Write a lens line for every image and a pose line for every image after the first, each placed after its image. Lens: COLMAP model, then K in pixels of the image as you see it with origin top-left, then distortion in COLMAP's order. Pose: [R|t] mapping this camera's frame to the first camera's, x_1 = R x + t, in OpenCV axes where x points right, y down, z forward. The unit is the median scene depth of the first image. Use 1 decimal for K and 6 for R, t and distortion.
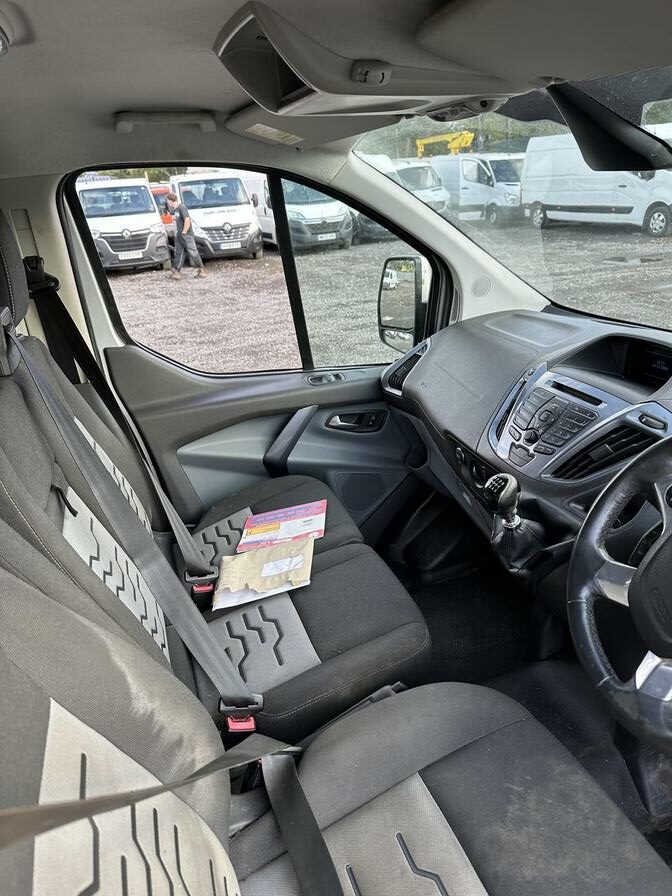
lens RADIAL K [[629.5, 0, 336.0], [0, 629.5, 448.0], [0, 0, 1]] dist [0.073854, -0.076773]
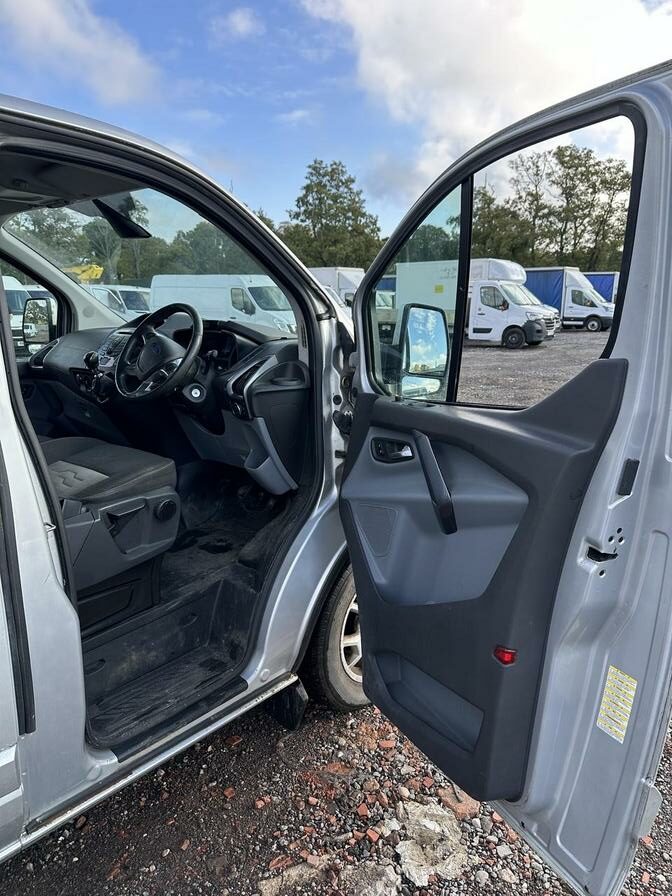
lens RADIAL K [[629.5, 0, 336.0], [0, 629.5, 448.0], [0, 0, 1]] dist [0.073854, -0.076773]
pose [[0.860177, -0.039950, 0.508429, -0.083984], [0.137779, 0.978061, -0.156248, 0.434345], [-0.491032, 0.204452, 0.846810, -0.674069]]
